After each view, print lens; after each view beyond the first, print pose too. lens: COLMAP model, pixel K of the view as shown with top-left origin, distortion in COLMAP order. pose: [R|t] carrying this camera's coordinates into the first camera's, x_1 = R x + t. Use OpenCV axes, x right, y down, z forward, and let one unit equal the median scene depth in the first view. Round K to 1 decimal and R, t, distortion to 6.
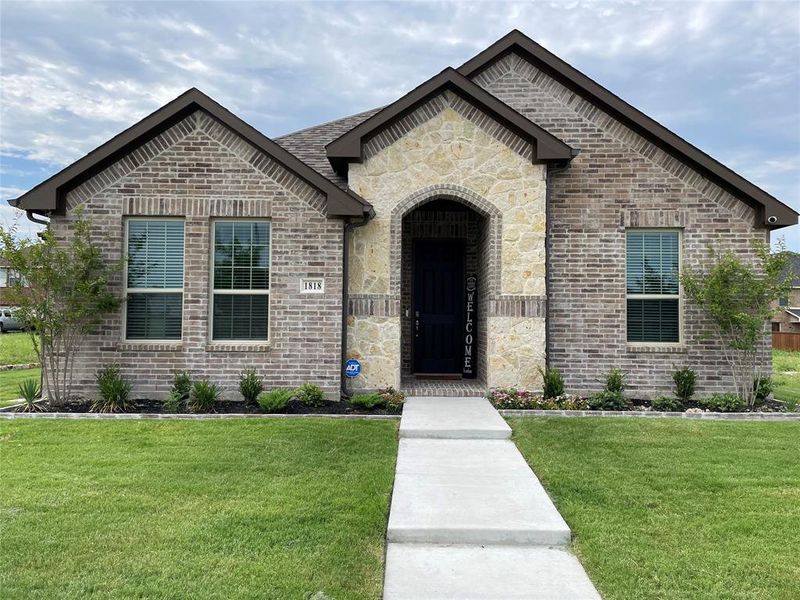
lens RADIAL K [[597.9, 0, 404.8], [0, 597.9, 300.2], [0, 0, 1]] dist [0.100829, -0.135316]
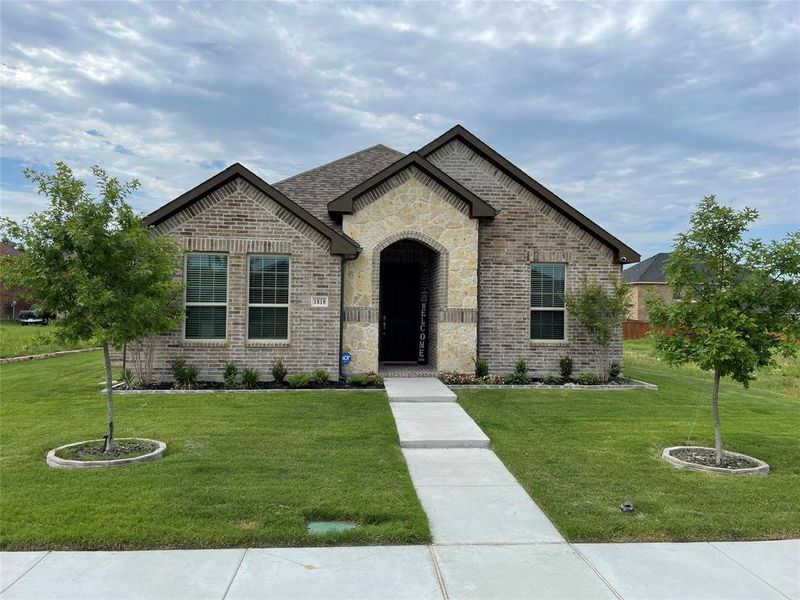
lens RADIAL K [[597.9, 0, 404.8], [0, 597.9, 300.2], [0, 0, 1]] dist [0.100829, -0.135316]
pose [[0.993186, 0.006338, 0.116369, -0.117081], [-0.009014, 0.999706, 0.022491, -0.061168], [-0.116193, -0.023386, 0.992951, -0.451641]]
